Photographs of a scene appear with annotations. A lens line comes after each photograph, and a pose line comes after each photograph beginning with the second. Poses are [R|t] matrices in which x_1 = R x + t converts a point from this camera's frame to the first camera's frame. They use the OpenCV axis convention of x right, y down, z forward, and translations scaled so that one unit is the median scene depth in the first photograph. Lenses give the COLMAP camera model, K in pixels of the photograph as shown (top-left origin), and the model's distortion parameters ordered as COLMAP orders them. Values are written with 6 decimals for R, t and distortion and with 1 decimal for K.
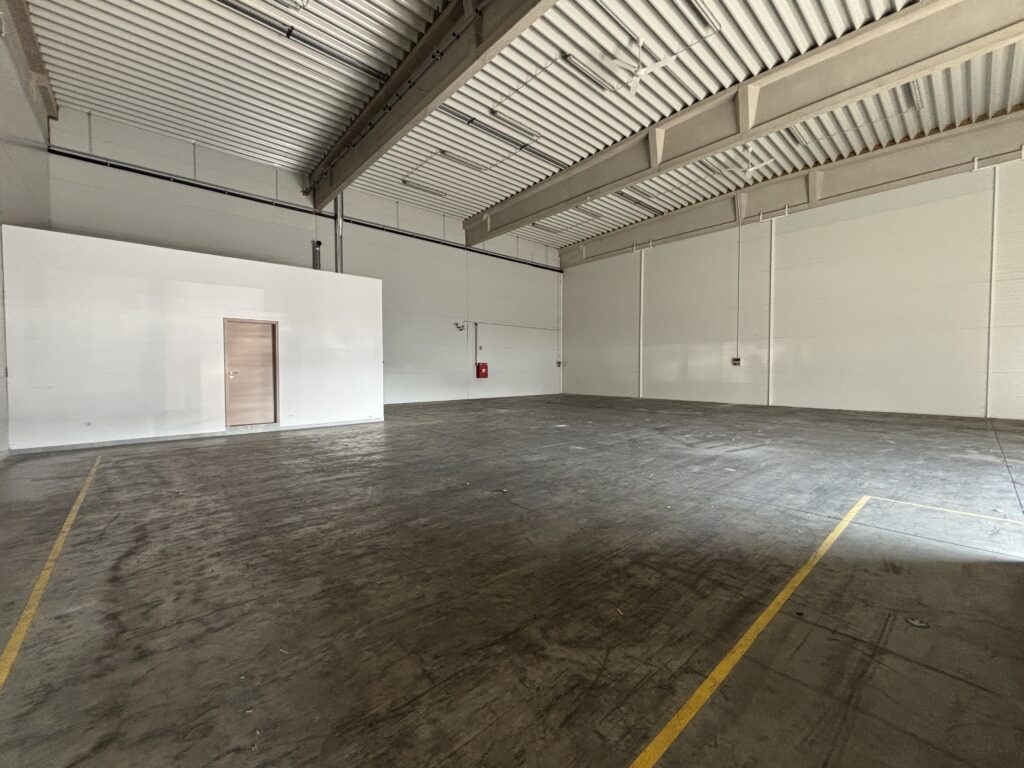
lens RADIAL K [[412.9, 0, 512.0], [0, 412.9, 384.0], [0, 0, 1]] dist [-0.000706, 0.000001]
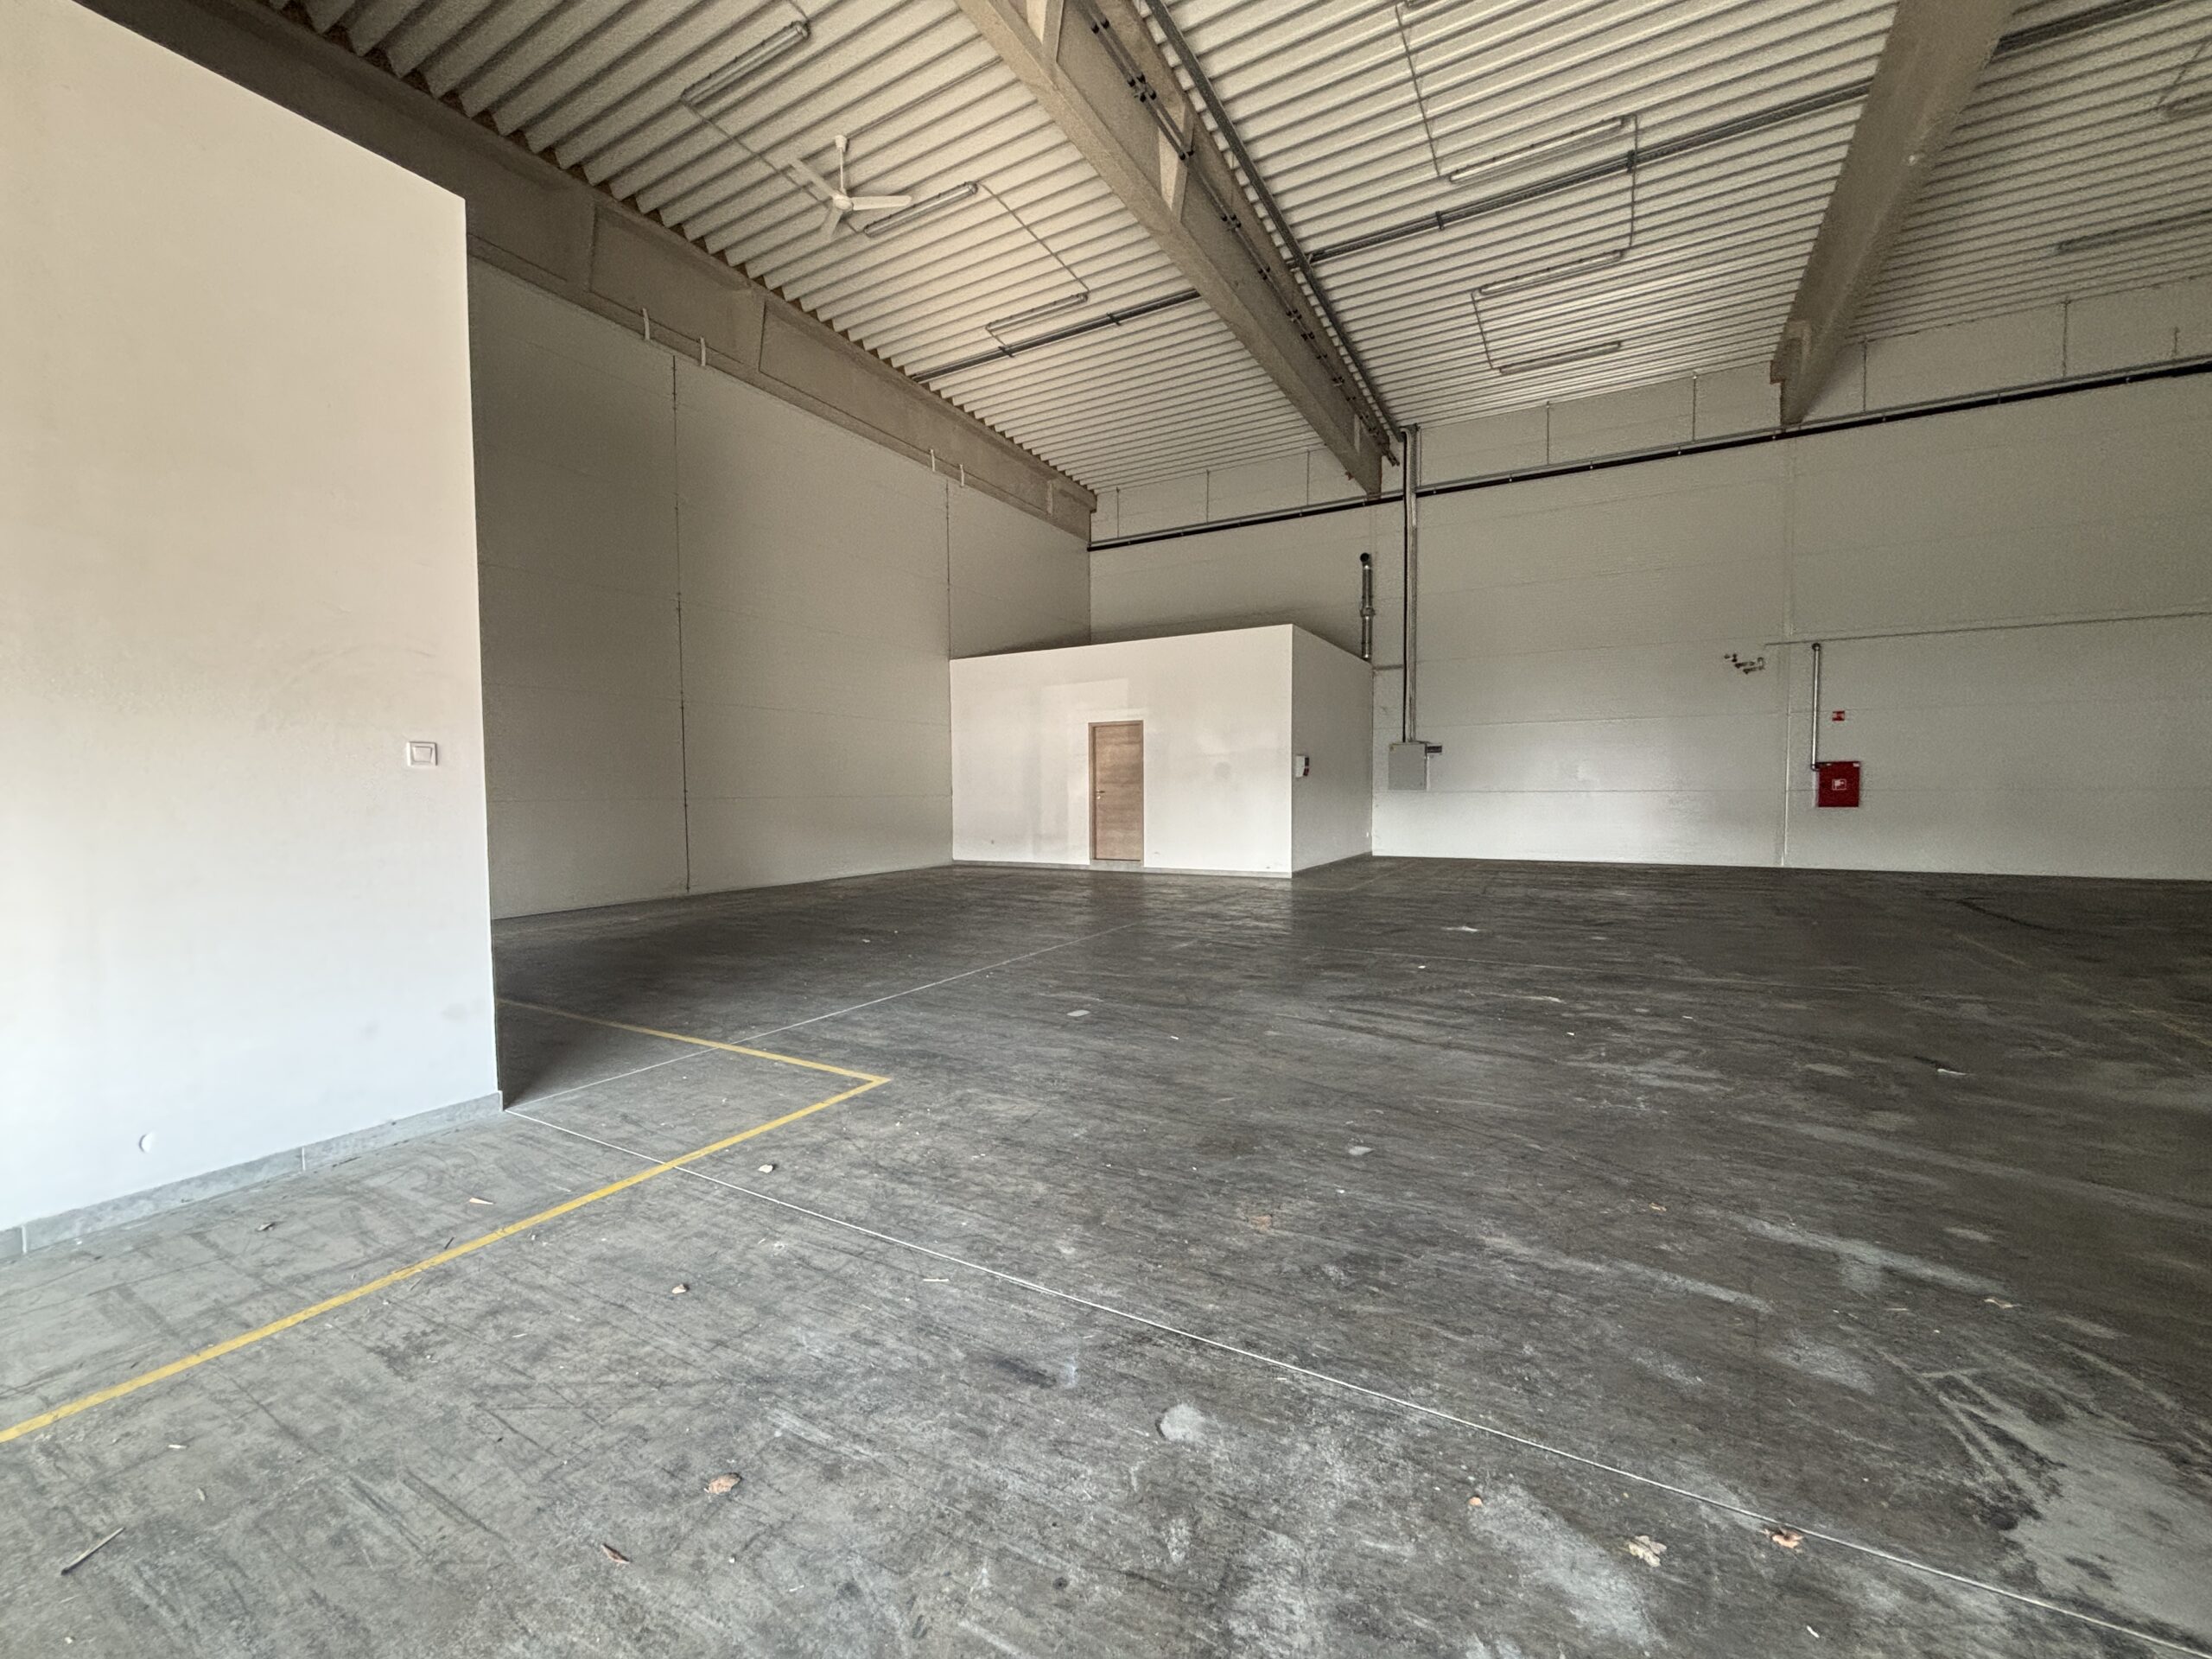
lens RADIAL K [[892.1, 0, 1101.8], [0, 892.1, 827.4], [0, 0, 1]] dist [-0.002392, 0.000054]
pose [[0.316824, 0.039902, -0.947645, 0.549747], [-0.025773, 0.999108, 0.033452, -0.008631], [0.948134, 0.013826, 0.317570, 0.279423]]
